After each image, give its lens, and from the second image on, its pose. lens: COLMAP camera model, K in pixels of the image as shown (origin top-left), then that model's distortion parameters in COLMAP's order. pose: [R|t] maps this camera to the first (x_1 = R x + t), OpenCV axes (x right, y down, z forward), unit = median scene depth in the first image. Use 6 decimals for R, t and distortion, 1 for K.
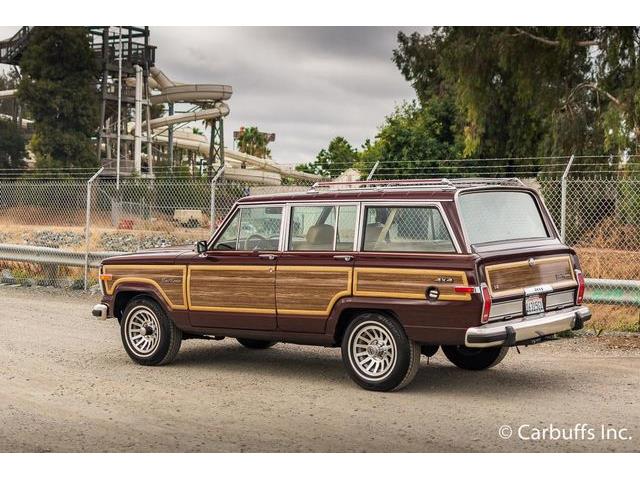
lens RADIAL K [[1201.3, 0, 355.4], [0, 1201.3, 252.5], [0, 0, 1]] dist [0.067101, -0.218254]
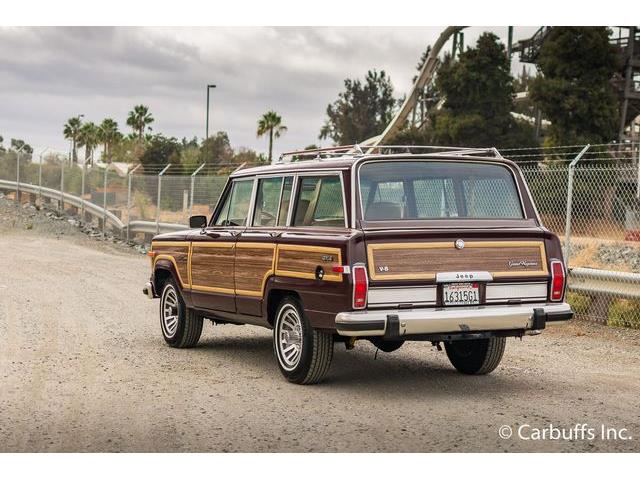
lens RADIAL K [[1334.8, 0, 369.5], [0, 1334.8, 240.9], [0, 0, 1]] dist [0.040745, -0.056345]
pose [[0.901208, 0.029012, -0.432414, 0.441670], [-0.039295, 0.999117, -0.014862, 0.019755], [0.431601, 0.030385, 0.901552, 0.109067]]
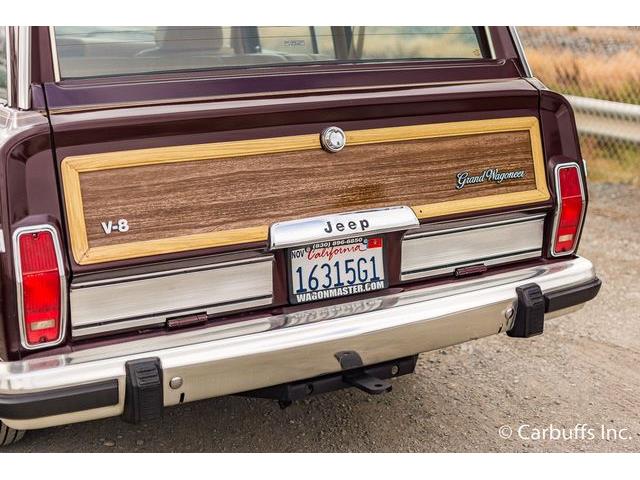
lens RADIAL K [[1072.8, 0, 331.9], [0, 1072.8, 240.0], [0, 0, 1]] dist [0.029699, 0.018193]
pose [[0.925344, 0.092158, -0.367757, 0.225616], [-0.027017, 0.983569, 0.178497, -0.014680], [0.378165, -0.155236, 0.912630, 0.653552]]
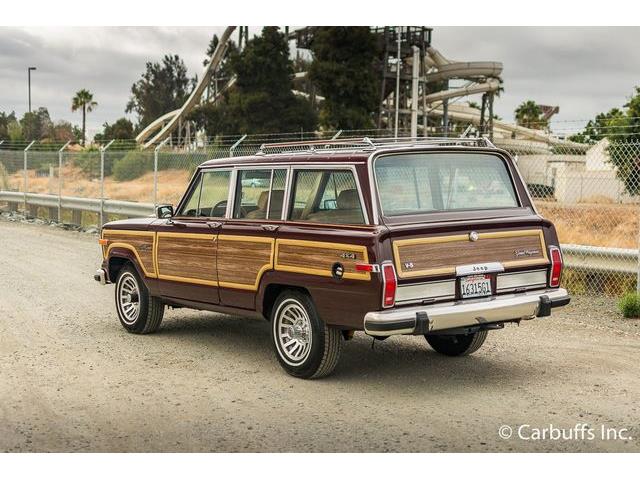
lens RADIAL K [[1072.8, 0, 331.9], [0, 1072.8, 240.0], [0, 0, 1]] dist [0.029699, 0.018193]
pose [[0.959036, 0.020021, -0.282576, 0.235584], [-0.013476, 0.999594, 0.025088, -0.006240], [0.282963, -0.020253, 0.958917, 0.217663]]
